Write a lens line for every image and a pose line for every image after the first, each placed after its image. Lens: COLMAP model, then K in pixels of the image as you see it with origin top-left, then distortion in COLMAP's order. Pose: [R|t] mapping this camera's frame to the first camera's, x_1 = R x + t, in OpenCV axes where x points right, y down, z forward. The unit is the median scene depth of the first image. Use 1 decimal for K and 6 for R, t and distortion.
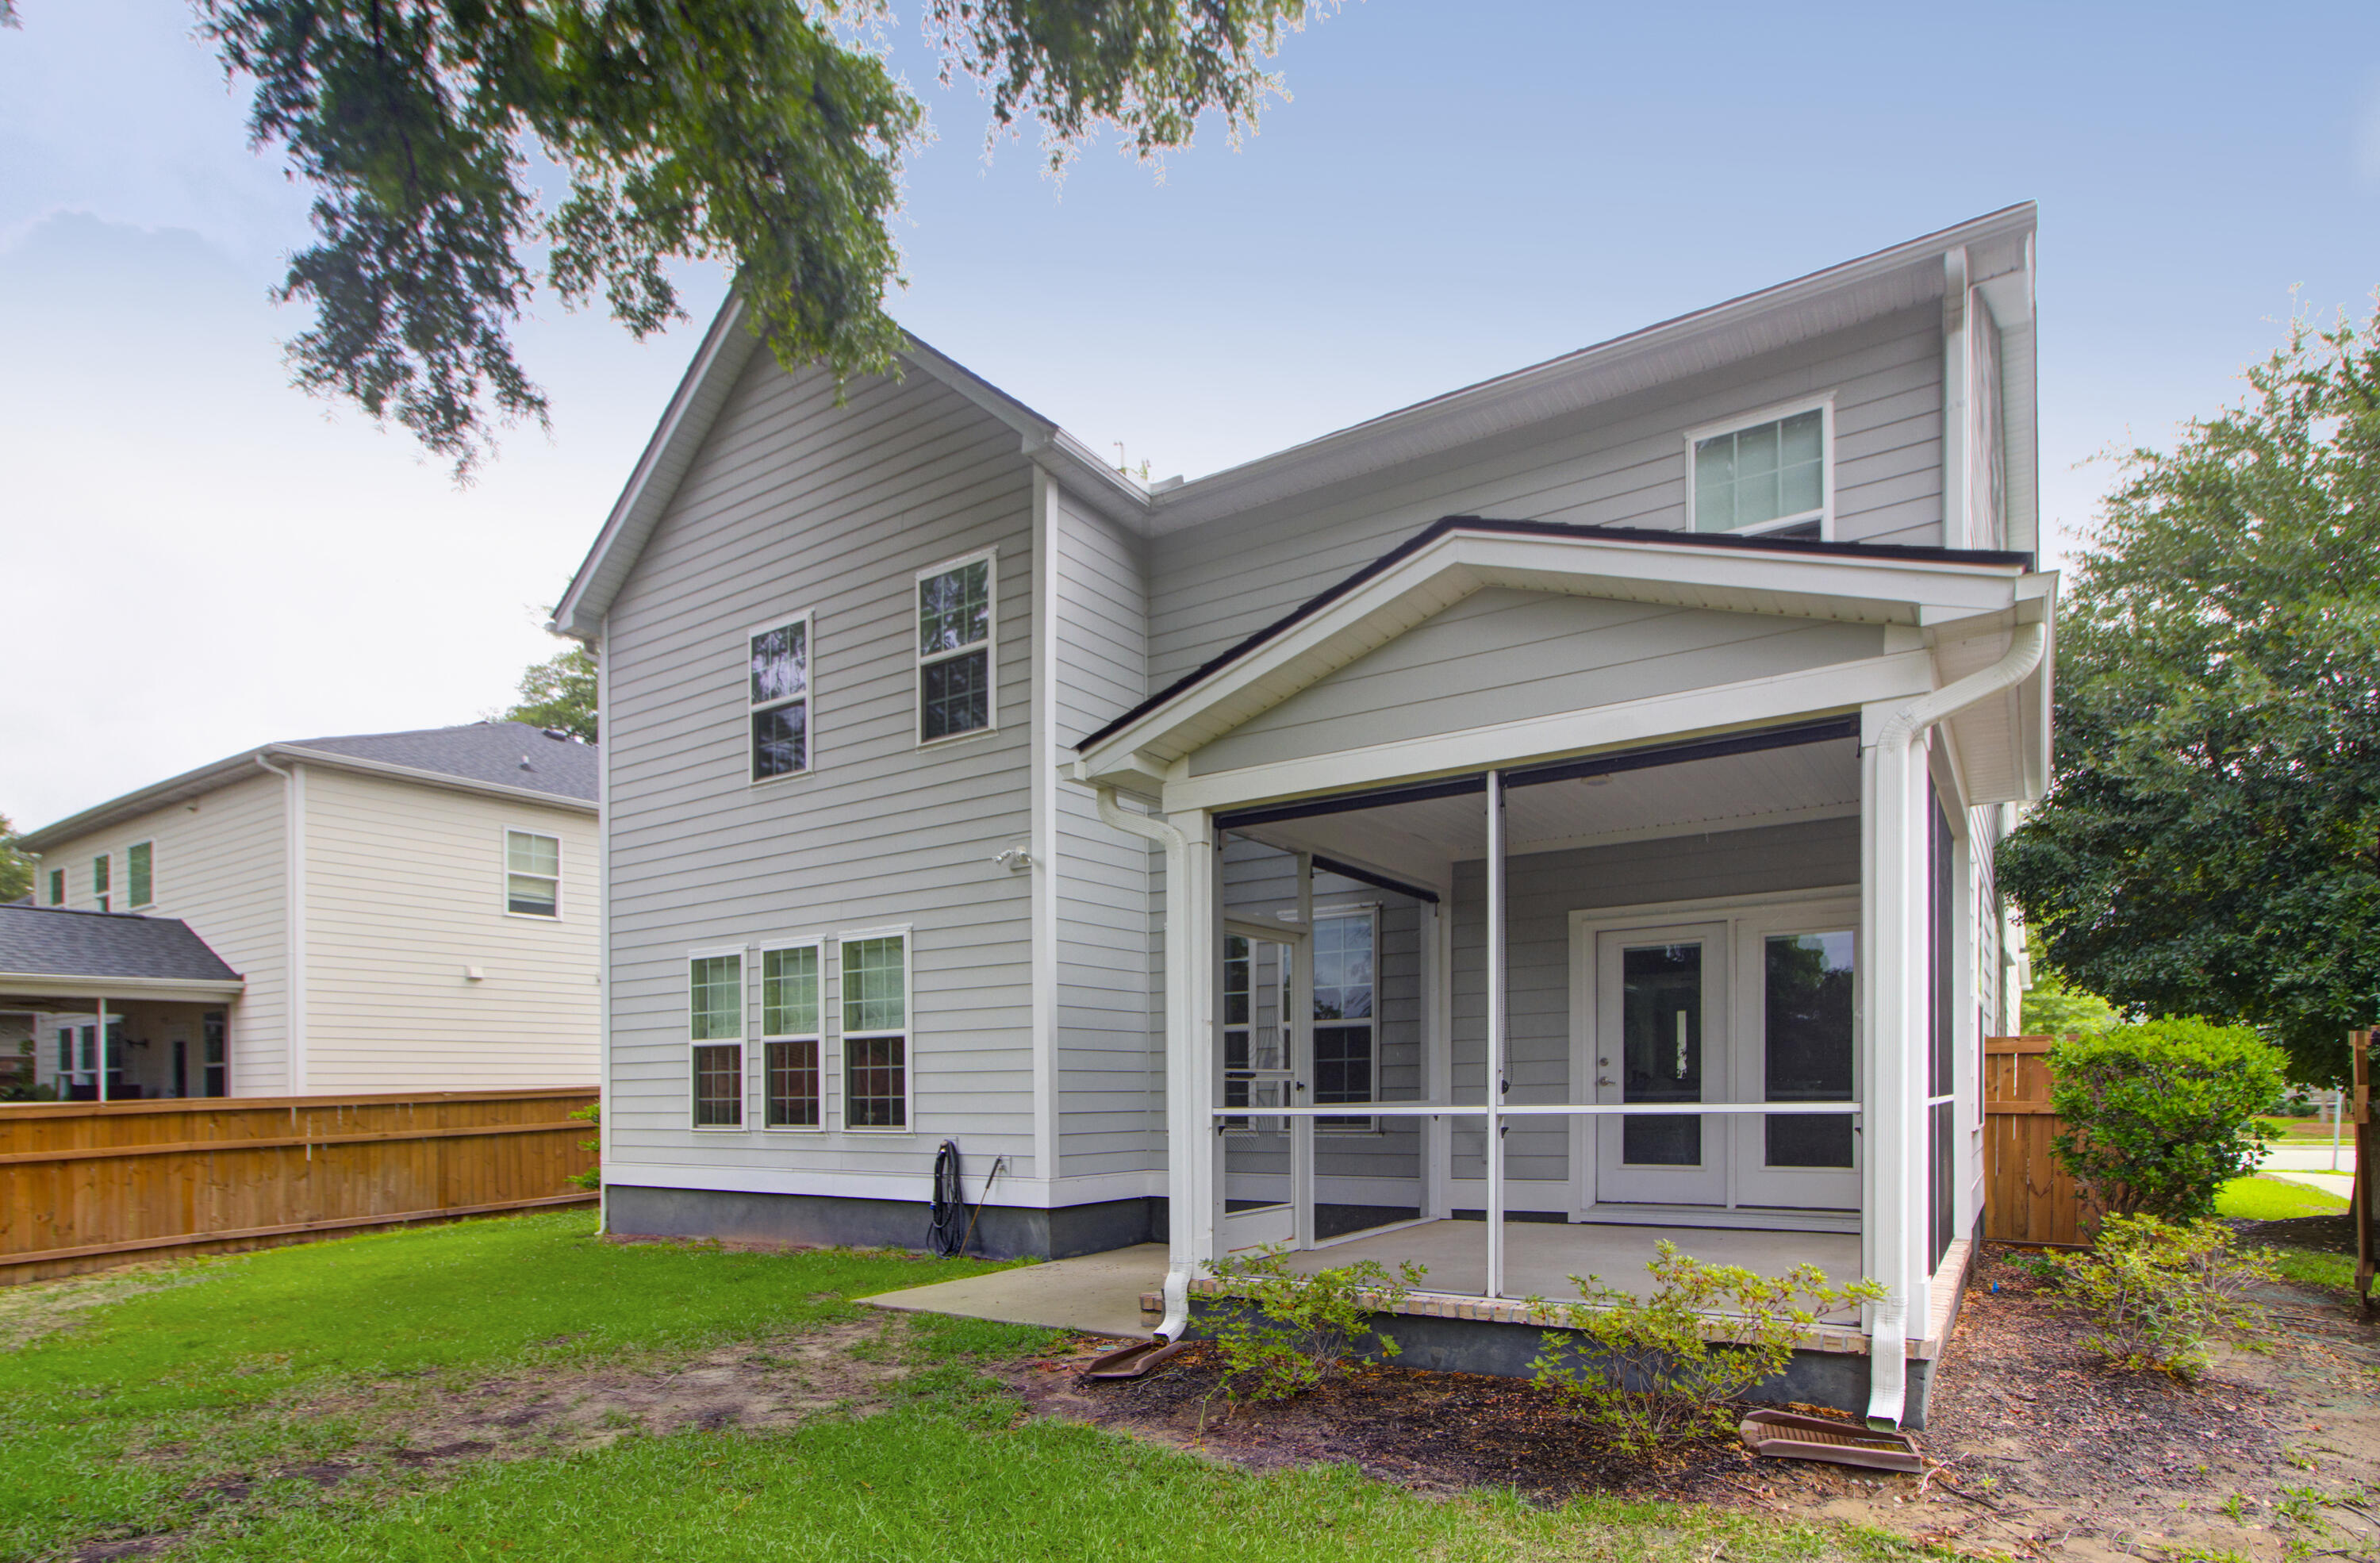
lens RADIAL K [[1223.2, 0, 1188.2], [0, 1223.2, 1082.8], [0, 0, 1]] dist [0.000546, -0.000159]
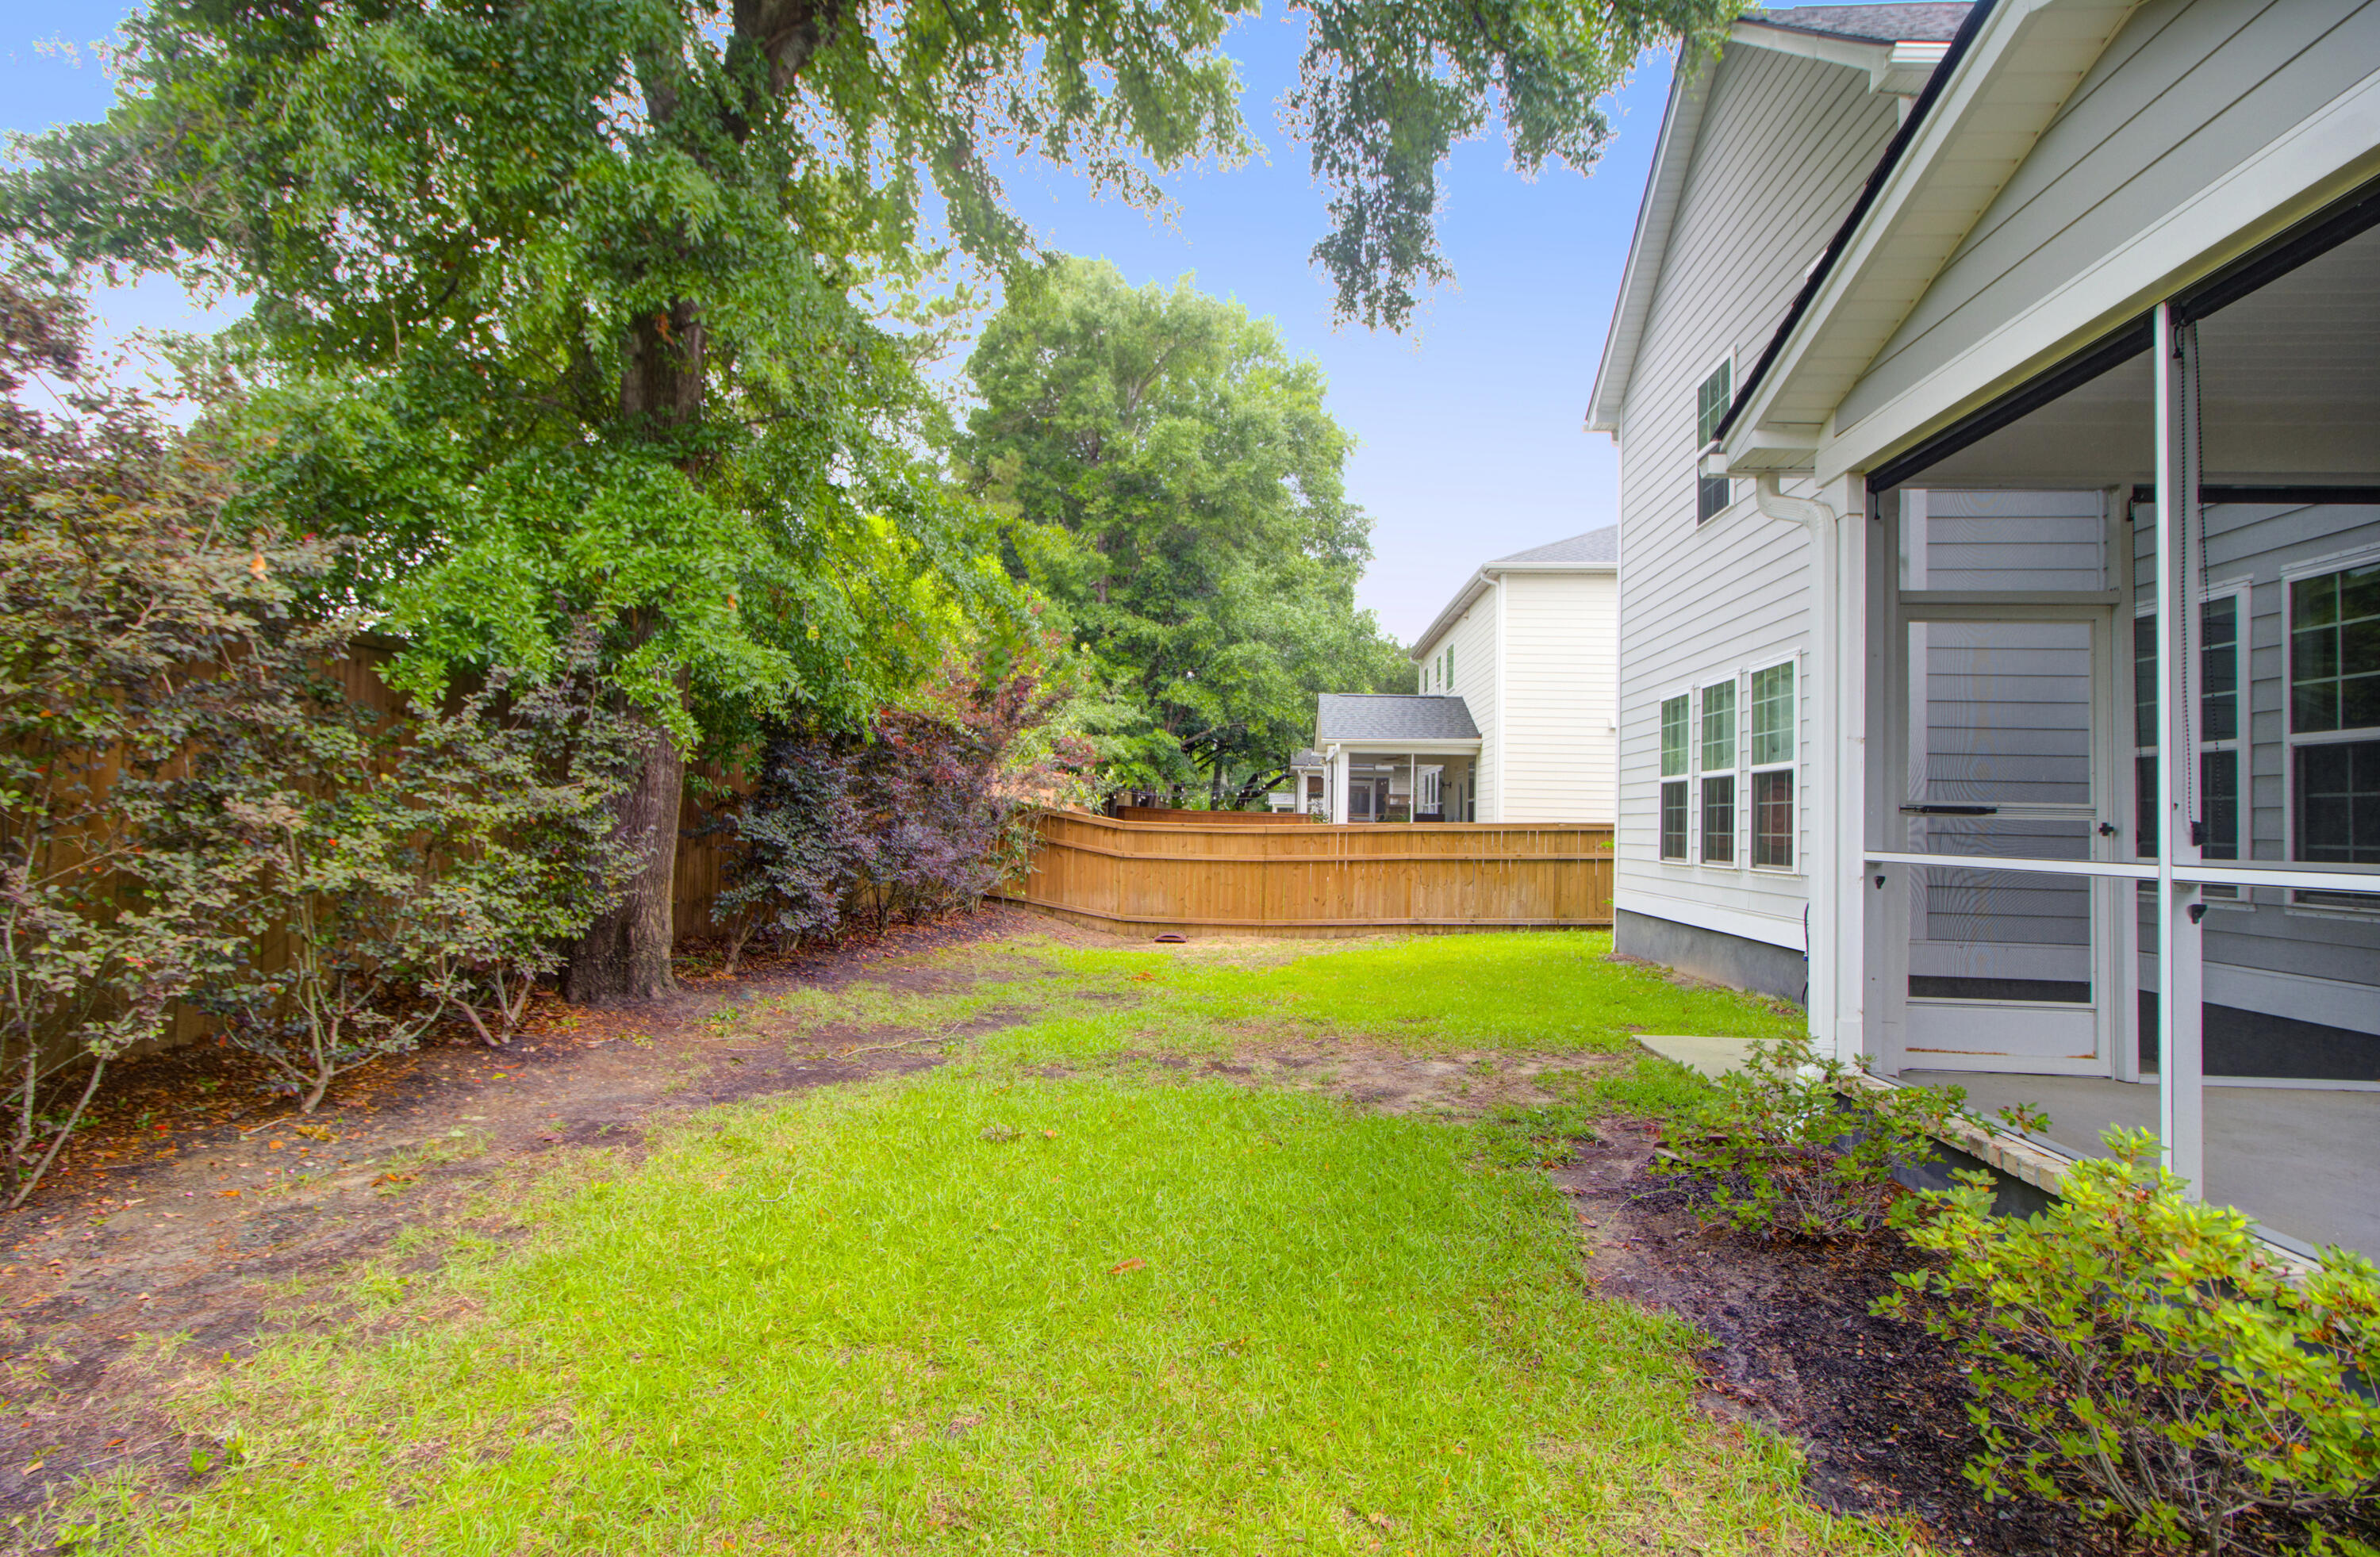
lens RADIAL K [[1114.9, 0, 1131.1], [0, 1114.9, 777.7], [0, 0, 1]] dist [0.001584, 0.000102]
pose [[0.447466, -0.012834, -0.894209, 0.283483], [-0.022772, 0.999409, -0.025738, 0.001389], [0.894011, 0.031880, 0.446909, 0.172559]]
